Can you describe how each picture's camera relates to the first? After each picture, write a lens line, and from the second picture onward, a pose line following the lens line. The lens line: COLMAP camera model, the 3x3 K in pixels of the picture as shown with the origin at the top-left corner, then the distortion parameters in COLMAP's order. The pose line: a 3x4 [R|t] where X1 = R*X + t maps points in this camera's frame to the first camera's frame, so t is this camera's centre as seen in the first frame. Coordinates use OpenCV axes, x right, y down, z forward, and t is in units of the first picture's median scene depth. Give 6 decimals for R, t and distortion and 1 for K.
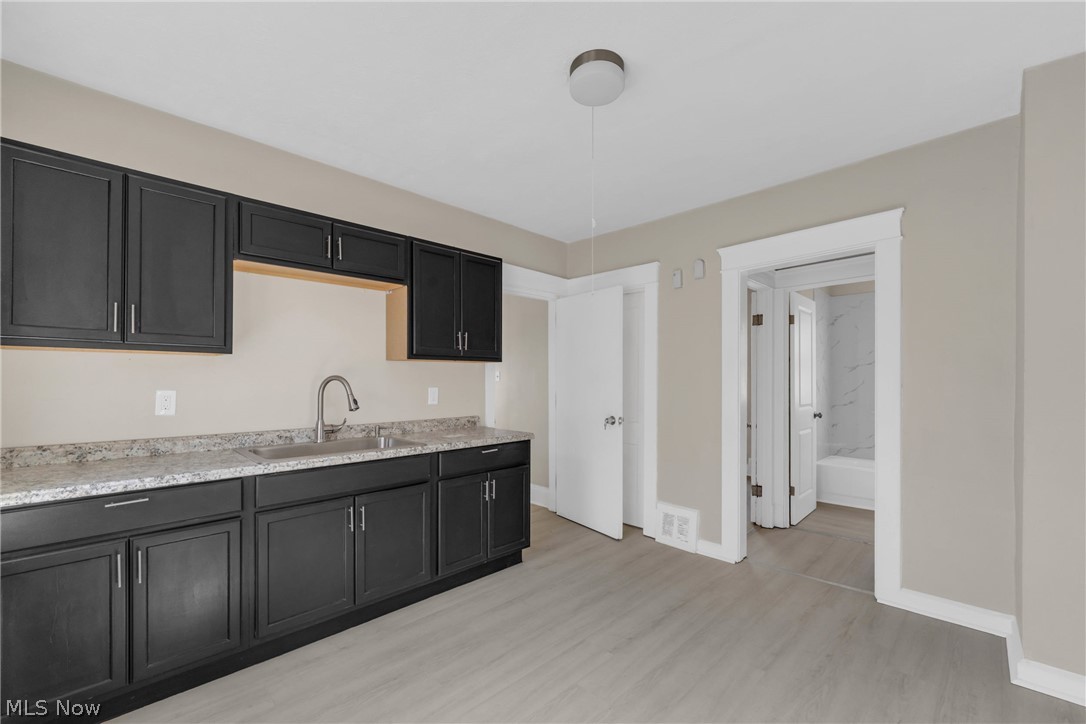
lens RADIAL K [[455.5, 0, 535.9], [0, 455.5, 380.3], [0, 0, 1]] dist [-0.009910, -0.000344]
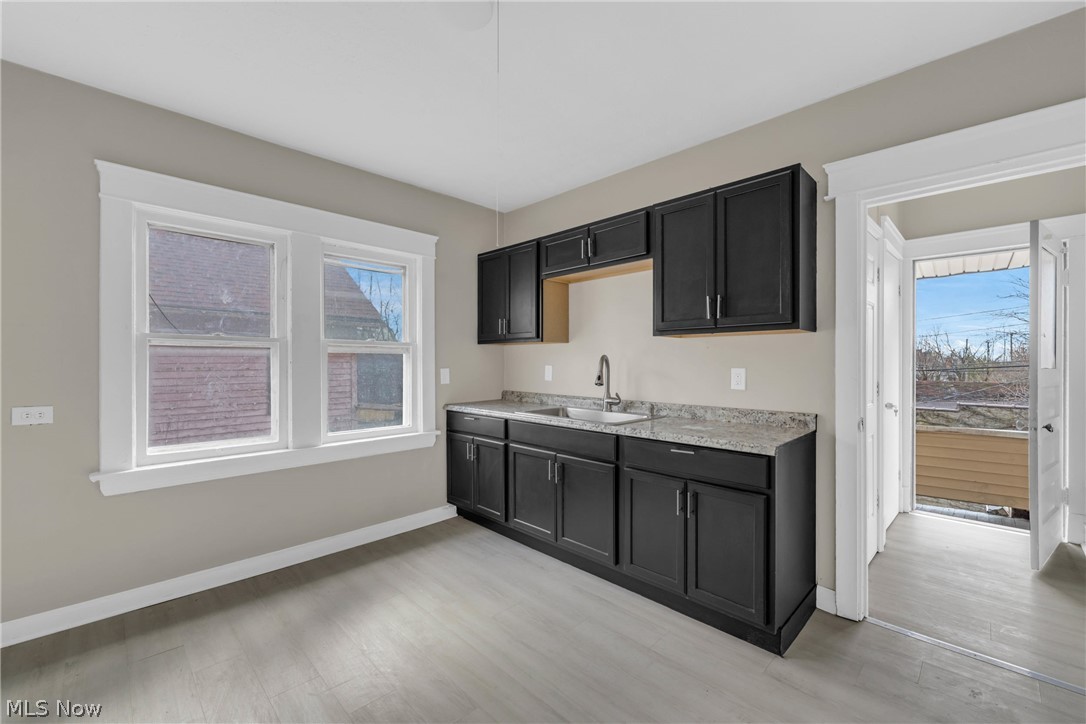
lens RADIAL K [[449.0, 0, 543.0], [0, 449.0, 362.0], [0, 0, 1]] dist [0.000005, 0.000124]
pose [[0.002145, 0.000068, -0.999998, 0.700870], [-0.004662, 0.999989, 0.000058, 0.007878], [0.999987, 0.004662, 0.002145, 0.828960]]
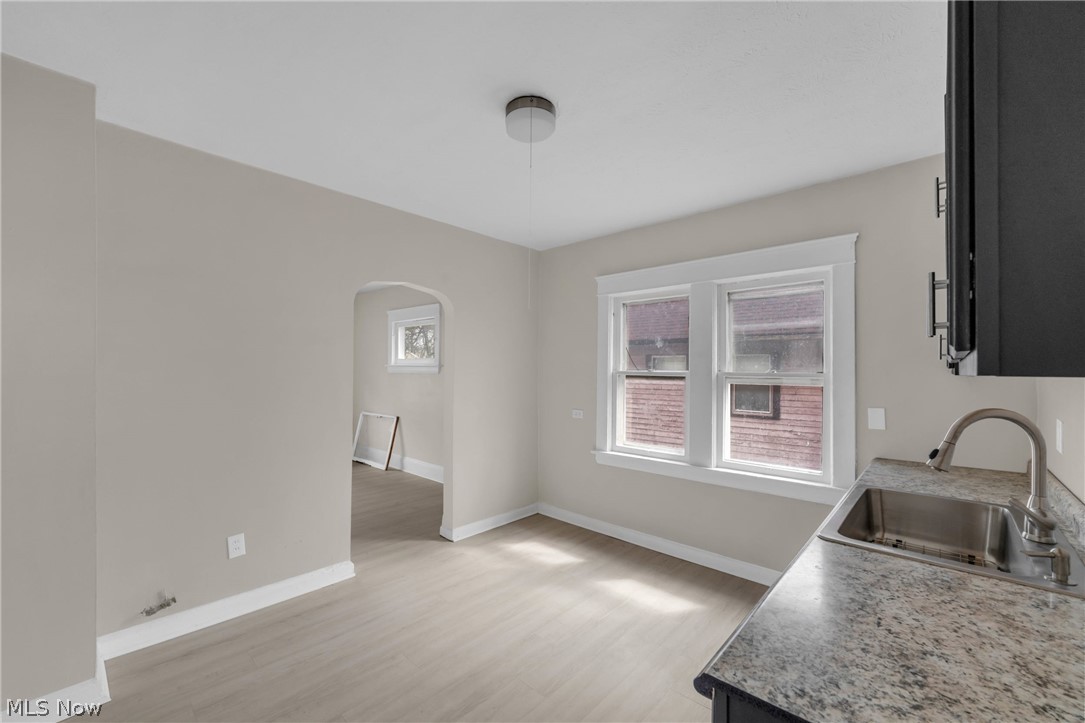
lens RADIAL K [[440.1, 0, 542.5], [0, 440.1, 361.5], [0, 0, 1]] dist [-0.000576, -0.000007]
pose [[-0.998599, -0.005302, -0.052650, 0.119405], [-0.004504, 0.999873, -0.015276, -0.055383], [0.052725, -0.015018, -0.998496, 1.473410]]
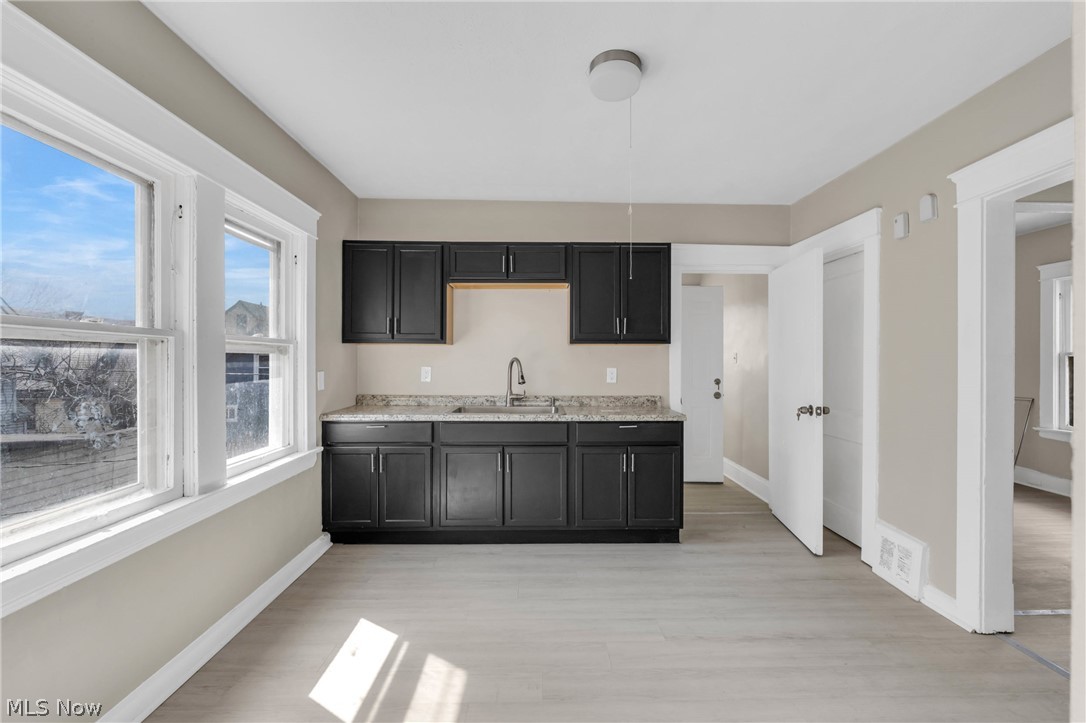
lens RADIAL K [[449.0, 0, 543.0], [0, 449.0, 361.5], [0, 0, 1]] dist [0.000005, 0.000124]
pose [[0.726154, 0.002801, -0.687526, 0.528075], [-0.004108, 0.999992, -0.000264, 0.001166], [0.687520, 0.003017, 0.726160, 0.087933]]
